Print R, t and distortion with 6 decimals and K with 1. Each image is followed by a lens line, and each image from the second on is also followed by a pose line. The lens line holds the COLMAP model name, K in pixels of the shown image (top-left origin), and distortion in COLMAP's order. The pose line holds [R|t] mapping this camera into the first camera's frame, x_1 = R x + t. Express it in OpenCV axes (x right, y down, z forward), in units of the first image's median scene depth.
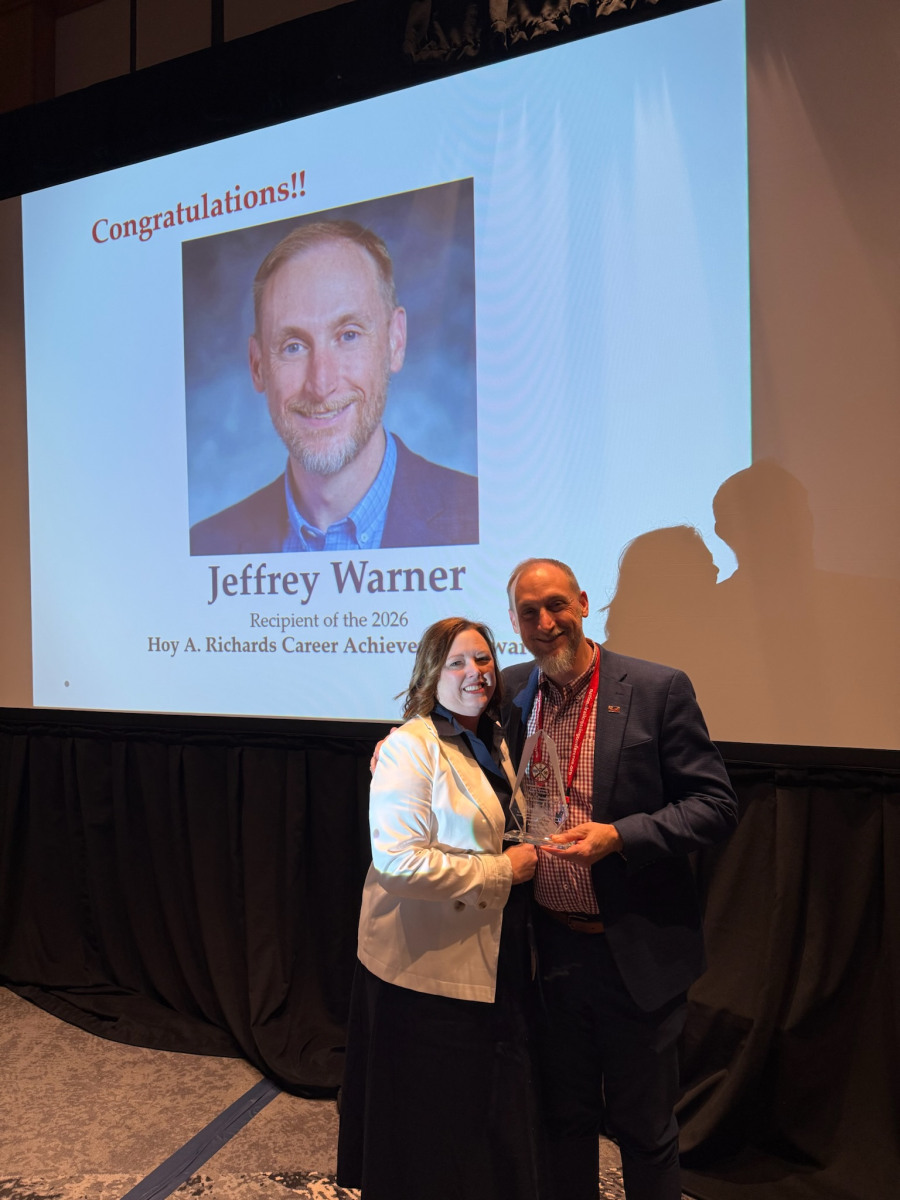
lens RADIAL K [[852.8, 0, 445.9], [0, 852.8, 604.2], [0, 0, 1]] dist [0.039307, -0.042048]
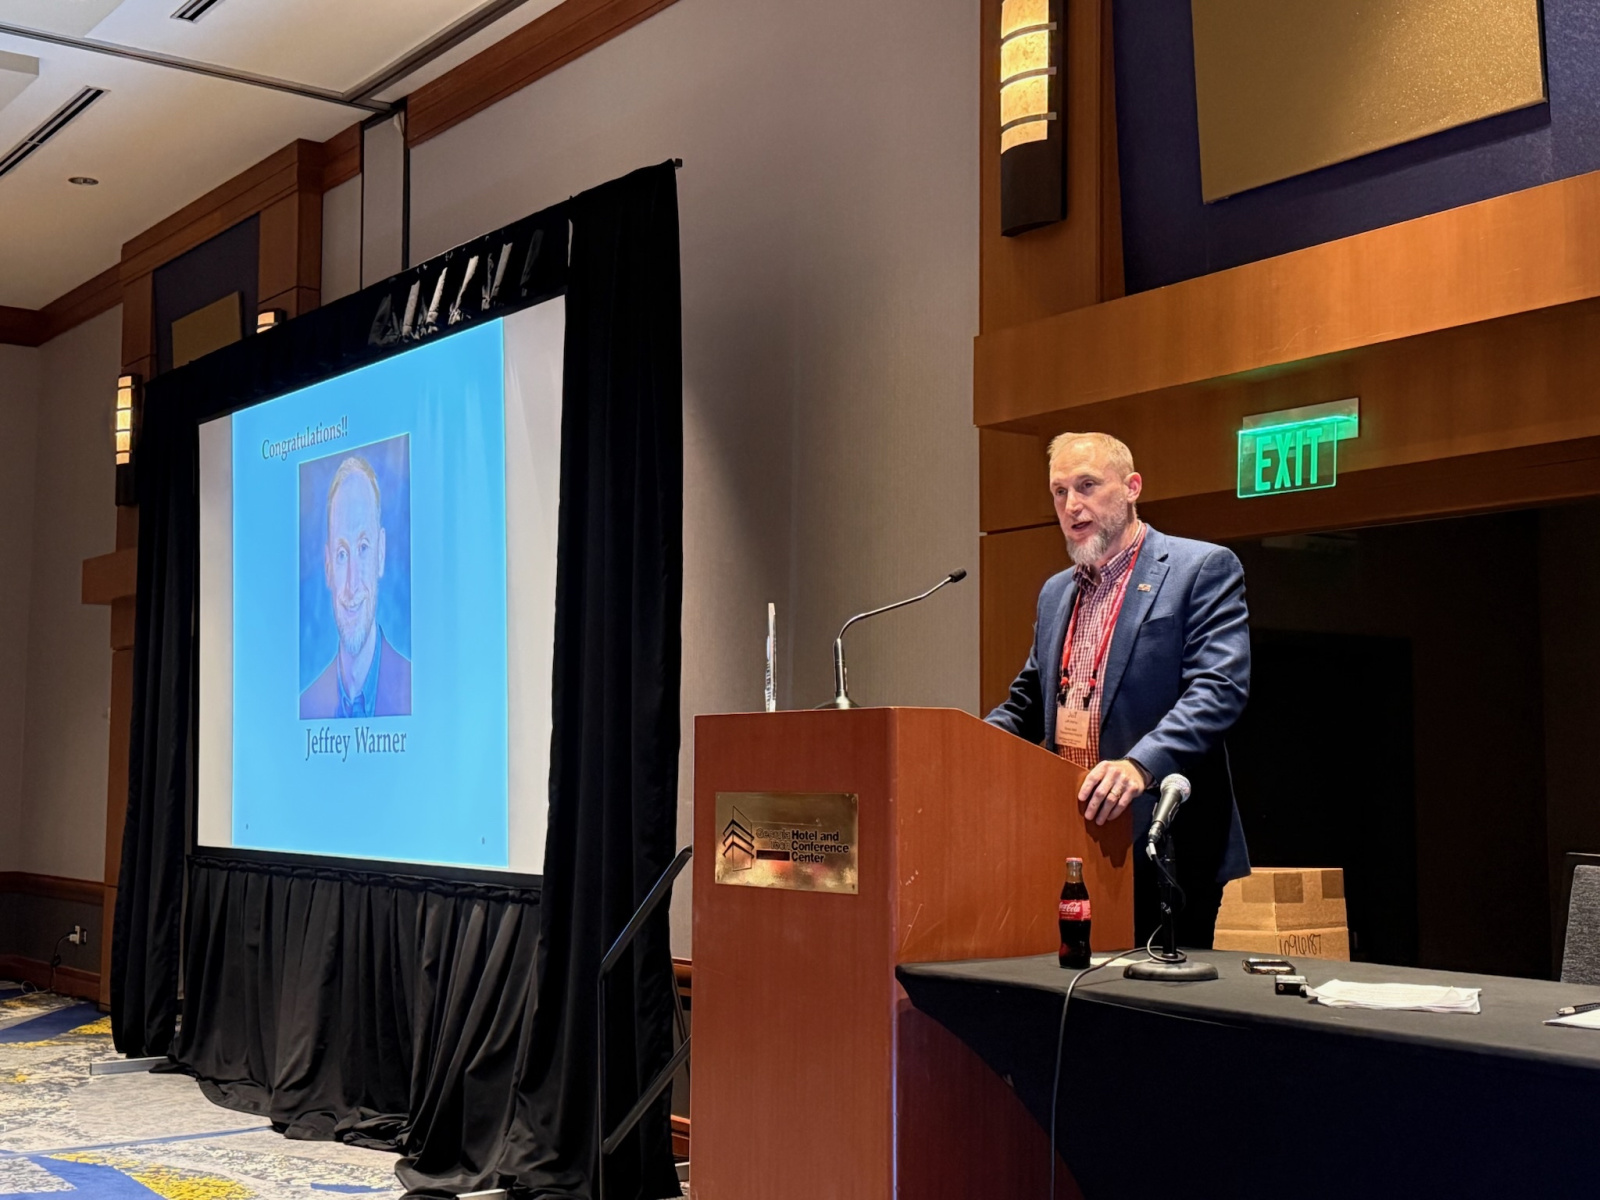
lens RADIAL K [[2106.4, 0, 806.0], [0, 2106.4, 605.6], [0, 0, 1]] dist [0.116244, 0.000000]
pose [[0.856207, -0.027211, -0.515915, 1.983664], [-0.004476, 0.998184, -0.060076, -0.043335], [0.516613, 0.053747, 0.854530, -1.275081]]
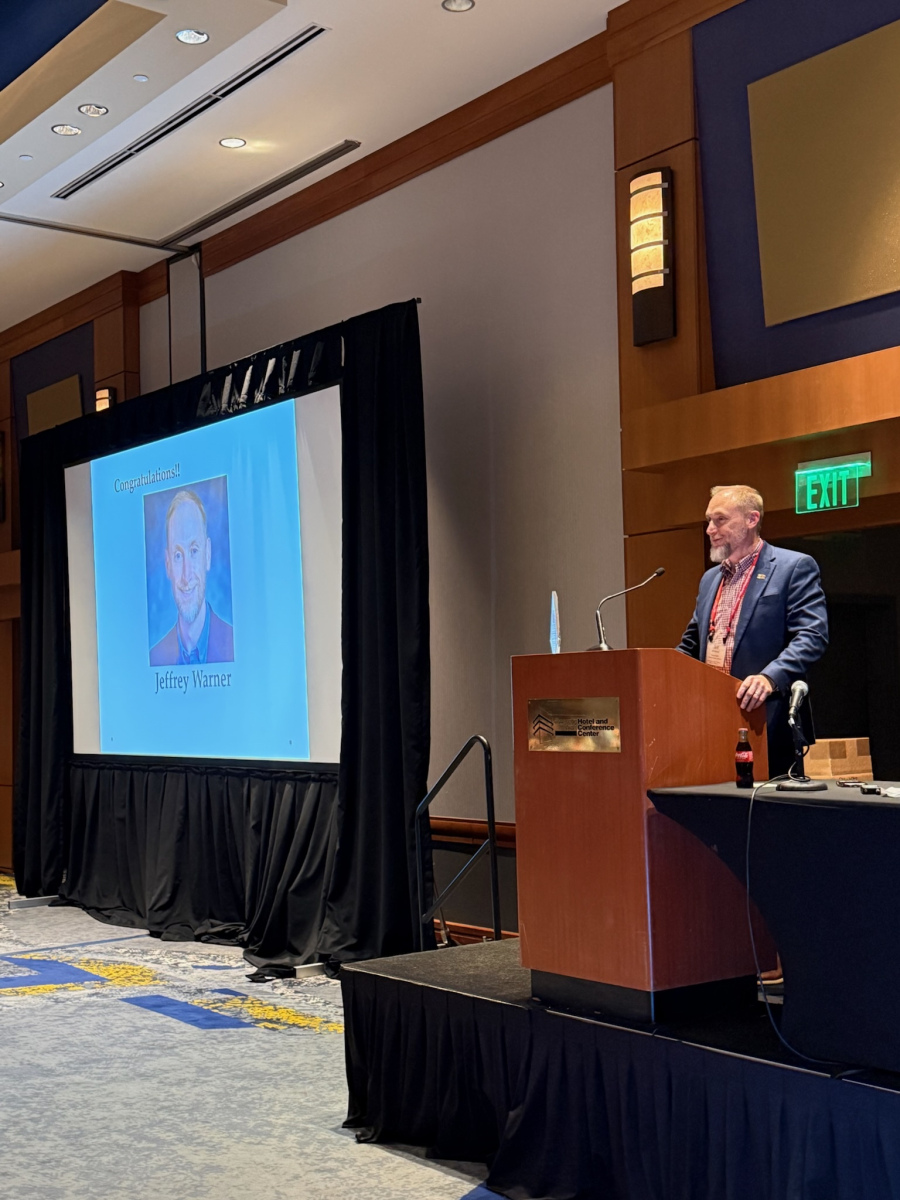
lens RADIAL K [[1579.8, 0, 445.9], [0, 1579.8, 601.5], [0, 0, 1]] dist [0.116244, 0.000000]
pose [[0.865759, -0.040842, -0.498791, 2.042766], [0.023311, 0.998874, -0.041330, -0.043681], [0.499917, 0.024155, 0.865736, -1.691672]]
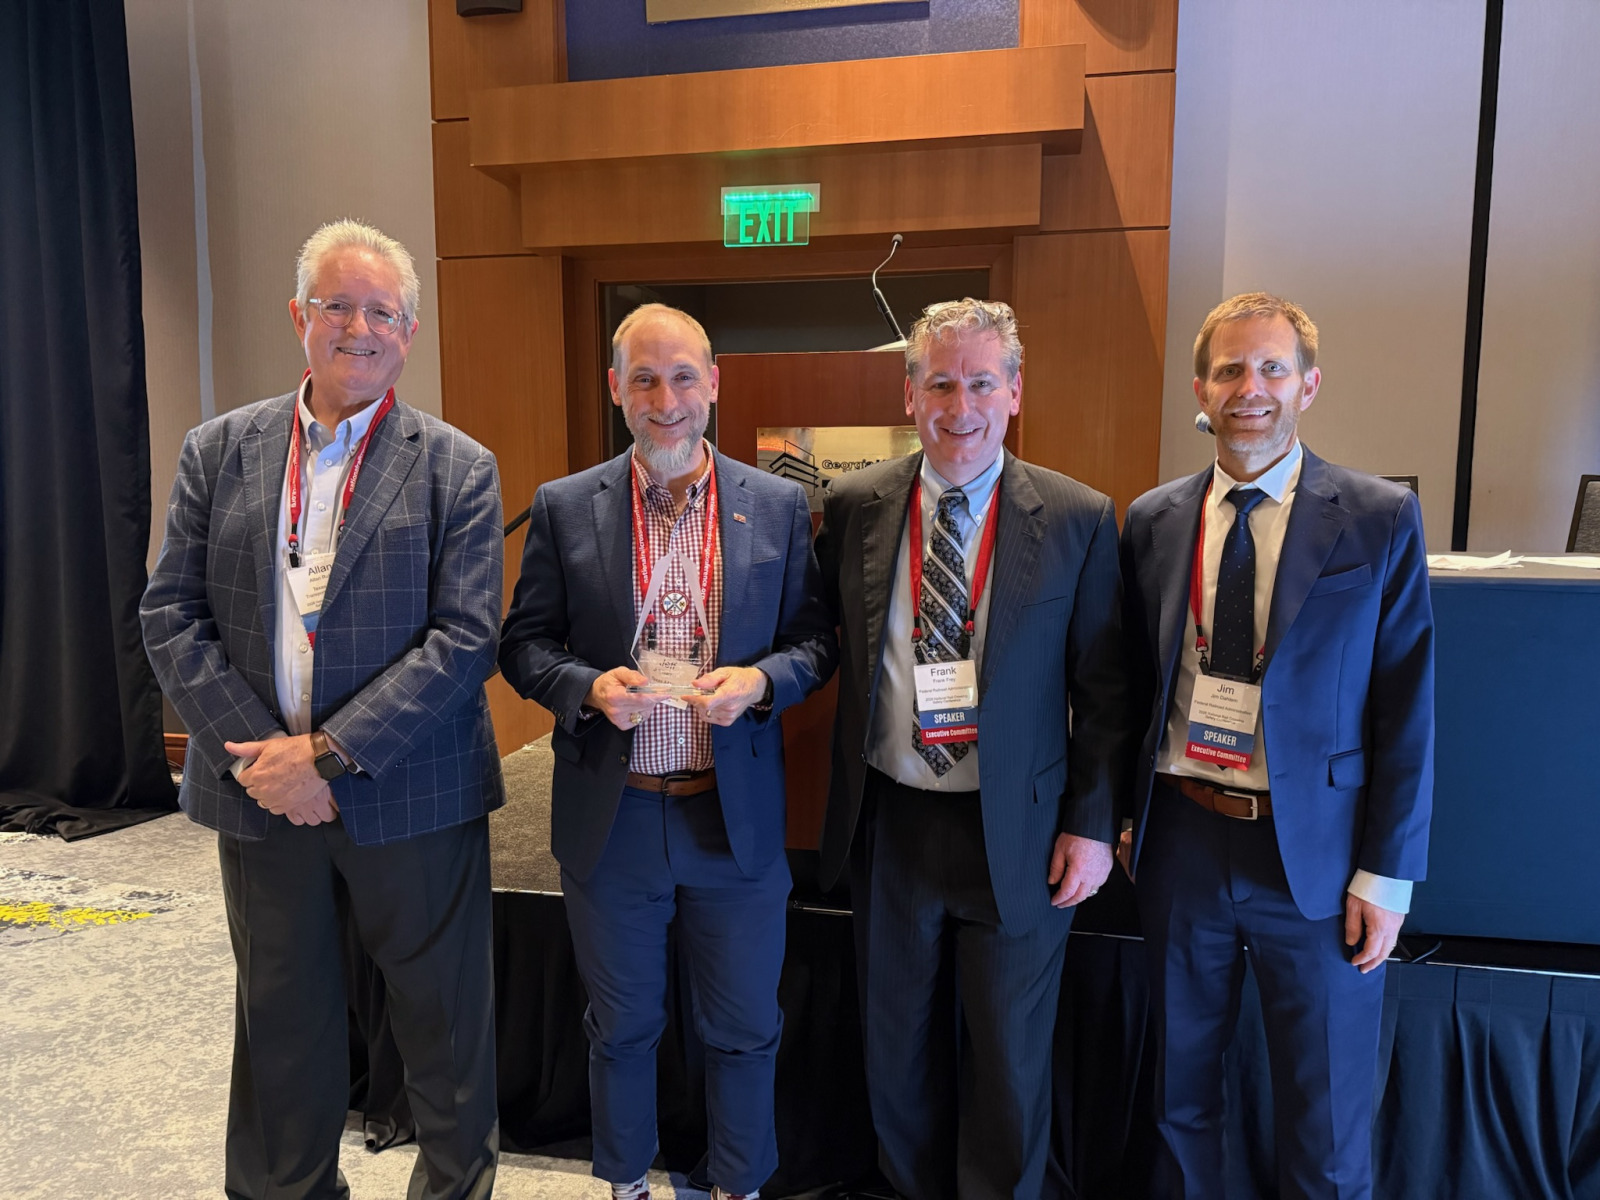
lens RADIAL K [[1137.1, 0, 806.5], [0, 1137.1, 609.6], [0, 0, 1]] dist [0.039307, -0.042048]
pose [[0.980910, -0.009921, 0.194209, 1.198679], [-0.015163, 0.991755, 0.127249, 0.012618], [-0.193870, -0.127764, 0.972672, -0.962459]]
